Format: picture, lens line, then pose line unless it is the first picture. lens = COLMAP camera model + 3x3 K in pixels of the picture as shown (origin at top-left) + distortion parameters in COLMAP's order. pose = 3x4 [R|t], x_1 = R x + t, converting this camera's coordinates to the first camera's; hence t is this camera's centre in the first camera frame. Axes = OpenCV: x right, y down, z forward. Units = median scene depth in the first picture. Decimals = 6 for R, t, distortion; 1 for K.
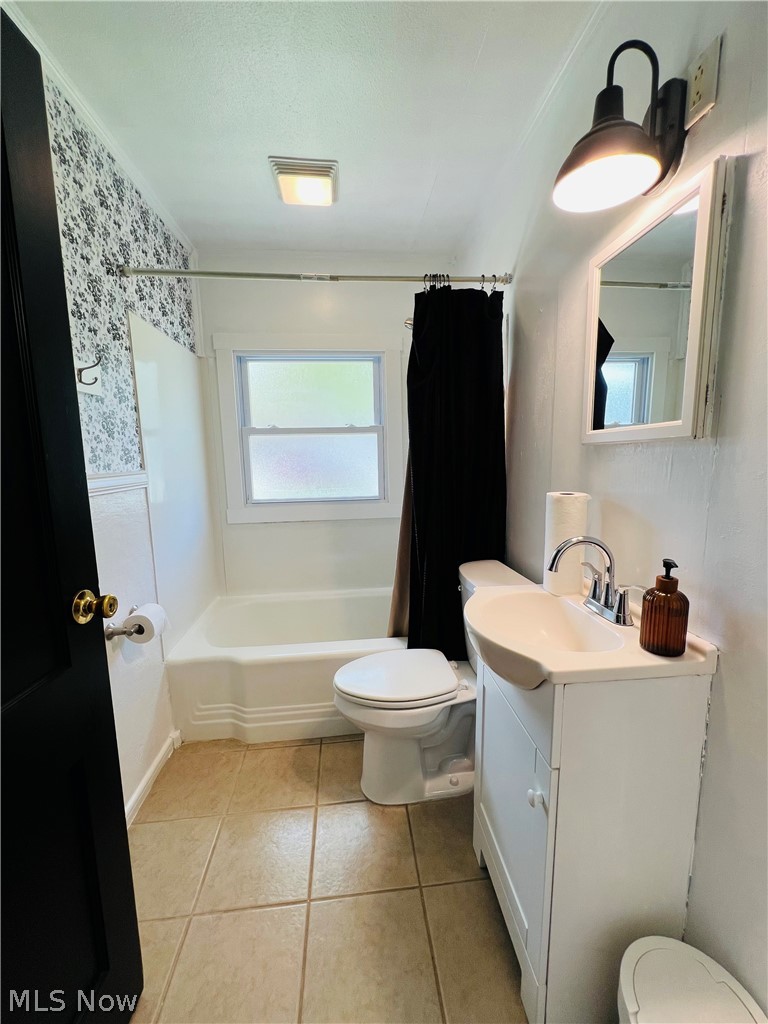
lens RADIAL K [[407.9, 0, 386.4], [0, 407.9, 511.8], [0, 0, 1]] dist [-0.002145, 0.000546]
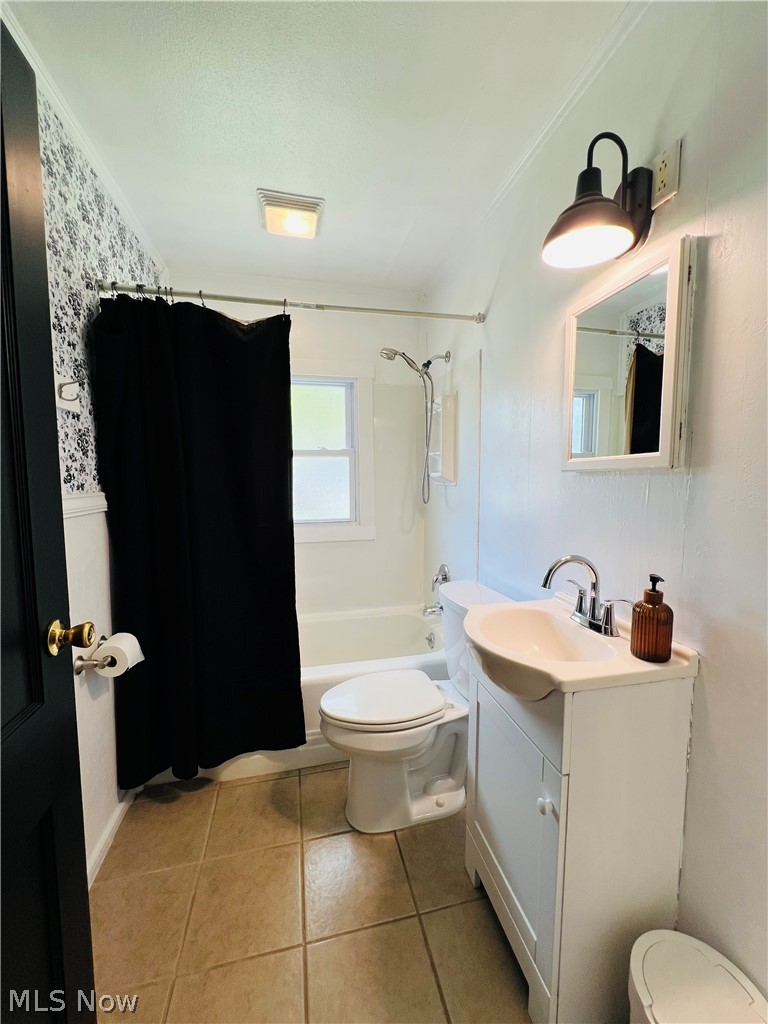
lens RADIAL K [[407.9, 0, 386.7], [0, 407.9, 511.9], [0, 0, 1]] dist [-0.002145, 0.000546]
pose [[0.992068, 0.002947, 0.125668, -0.118185], [0.003999, 0.998479, -0.054983, 0.002004], [-0.125639, 0.055050, 0.990547, -0.019622]]
